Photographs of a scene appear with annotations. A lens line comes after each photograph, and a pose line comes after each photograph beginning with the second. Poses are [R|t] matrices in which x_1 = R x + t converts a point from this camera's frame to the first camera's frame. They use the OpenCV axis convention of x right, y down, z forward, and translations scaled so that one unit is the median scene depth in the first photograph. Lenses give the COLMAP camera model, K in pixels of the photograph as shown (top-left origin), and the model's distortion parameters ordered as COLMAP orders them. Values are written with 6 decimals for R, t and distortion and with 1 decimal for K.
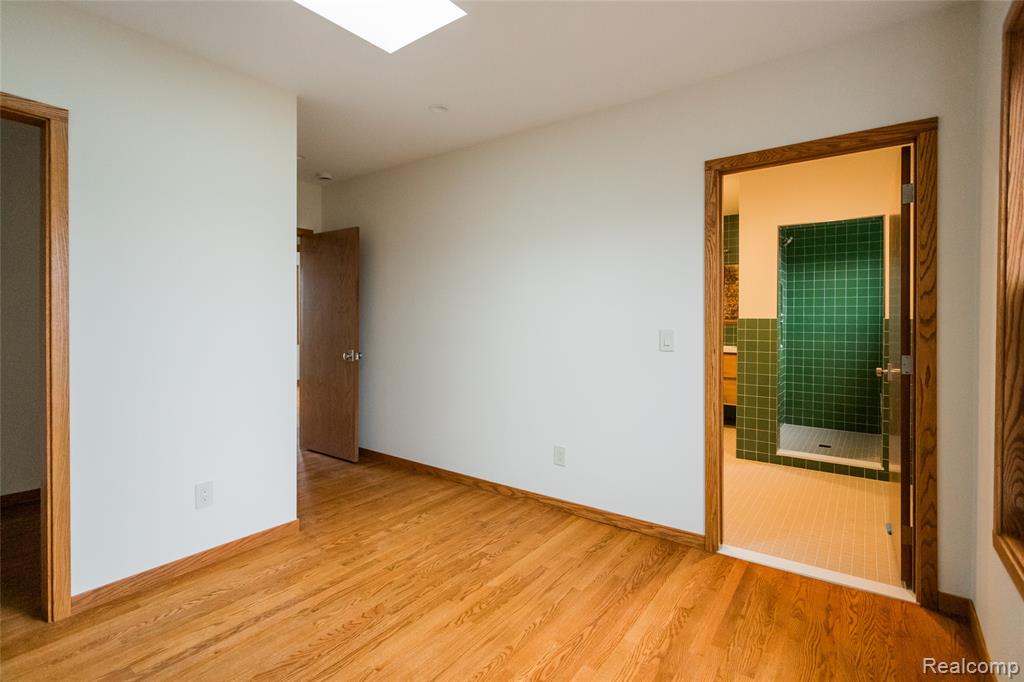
lens RADIAL K [[496.2, 0, 514.9], [0, 496.2, 324.1], [0, 0, 1]] dist [0.014719, 0.000028]
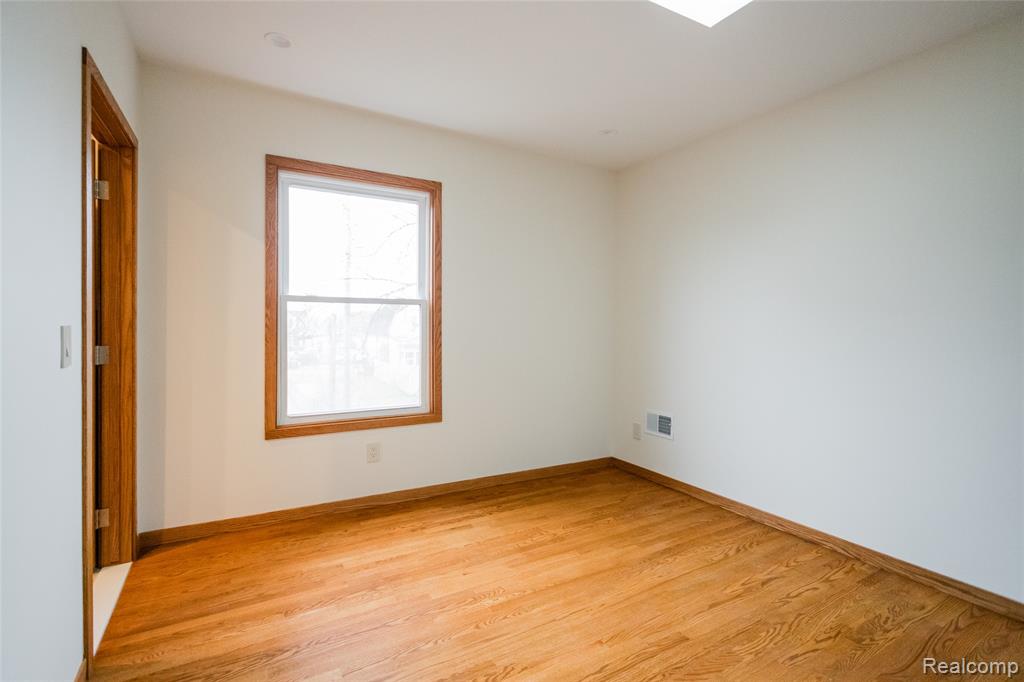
lens RADIAL K [[496.2, 0, 514.9], [0, 496.2, 324.1], [0, 0, 1]] dist [0.014719, 0.000028]
pose [[-0.913180, -0.010583, 0.407420, -0.463859], [-0.006591, 0.999916, 0.011201, 0.002527], [-0.407504, 0.007543, -0.913172, 1.777920]]
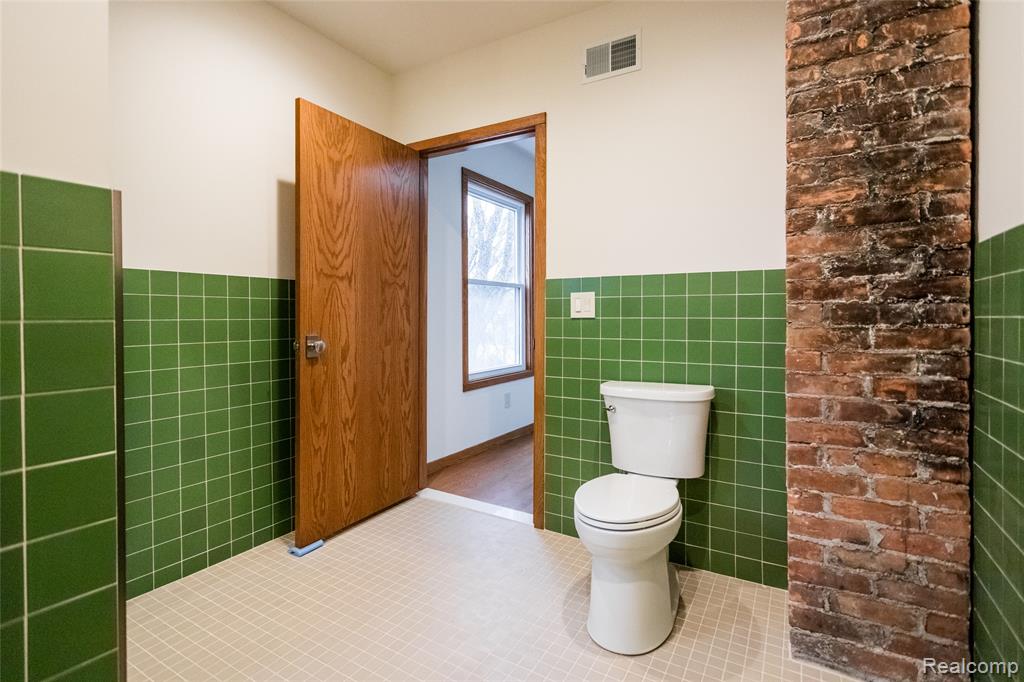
lens RADIAL K [[496.2, 0, 514.9], [0, 496.2, 324.1], [0, 0, 1]] dist [0.014719, 0.000028]
pose [[-0.995578, 0.005058, -0.093805, 0.726316], [0.002845, 0.999715, 0.023708, 0.062943], [0.093898, 0.023336, -0.995308, 2.570629]]
